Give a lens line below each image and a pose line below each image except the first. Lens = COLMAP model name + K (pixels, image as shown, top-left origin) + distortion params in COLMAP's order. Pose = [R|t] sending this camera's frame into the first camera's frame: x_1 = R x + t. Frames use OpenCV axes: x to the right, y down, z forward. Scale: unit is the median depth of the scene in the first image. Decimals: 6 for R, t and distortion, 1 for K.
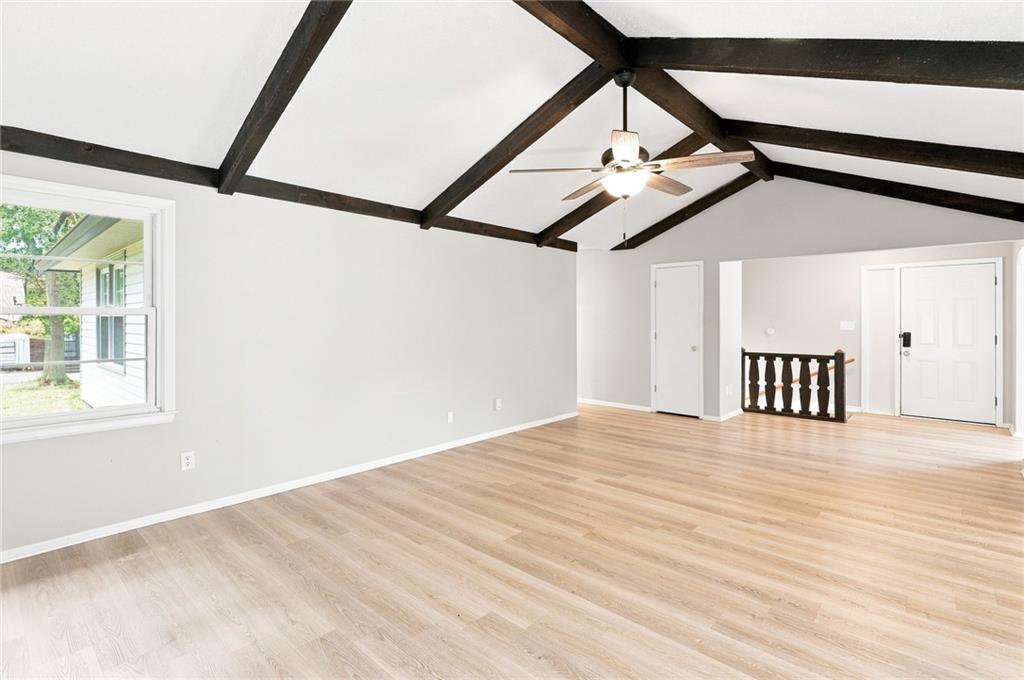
lens RADIAL K [[481.2, 0, 507.1], [0, 481.2, 326.9], [0, 0, 1]] dist [-0.000566, -0.000010]
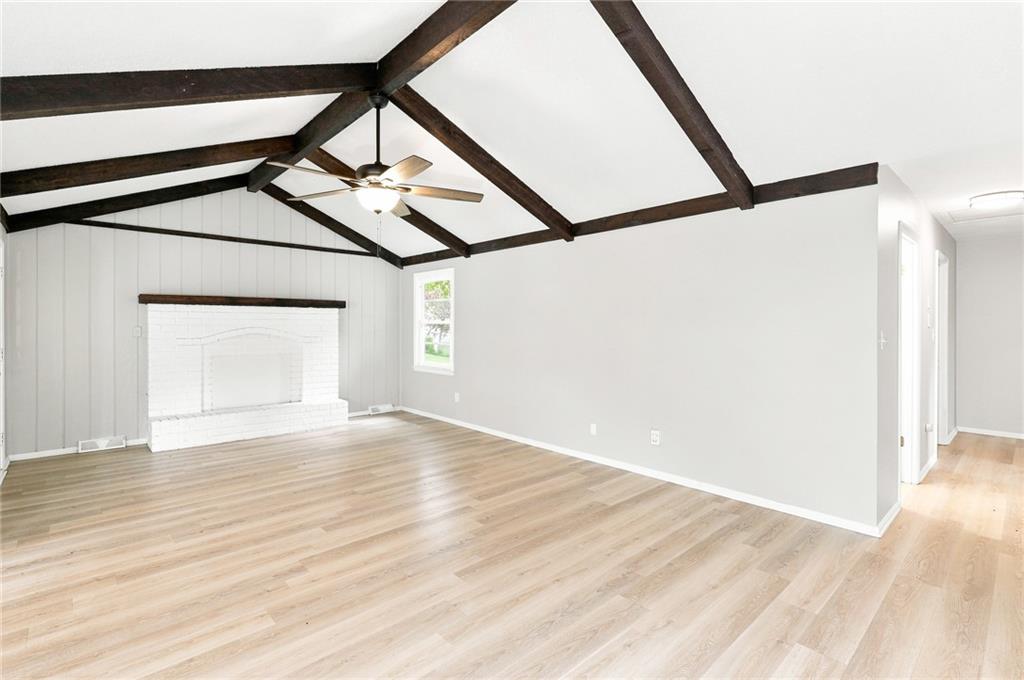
lens RADIAL K [[481.2, 0, 507.1], [0, 481.2, 326.9], [0, 0, 1]] dist [-0.000566, -0.000010]
pose [[-0.092616, 0.000303, -0.995702, 1.361829], [-0.022727, 0.999739, 0.002418, -0.022170], [0.995443, 0.022853, -0.092585, 1.462052]]
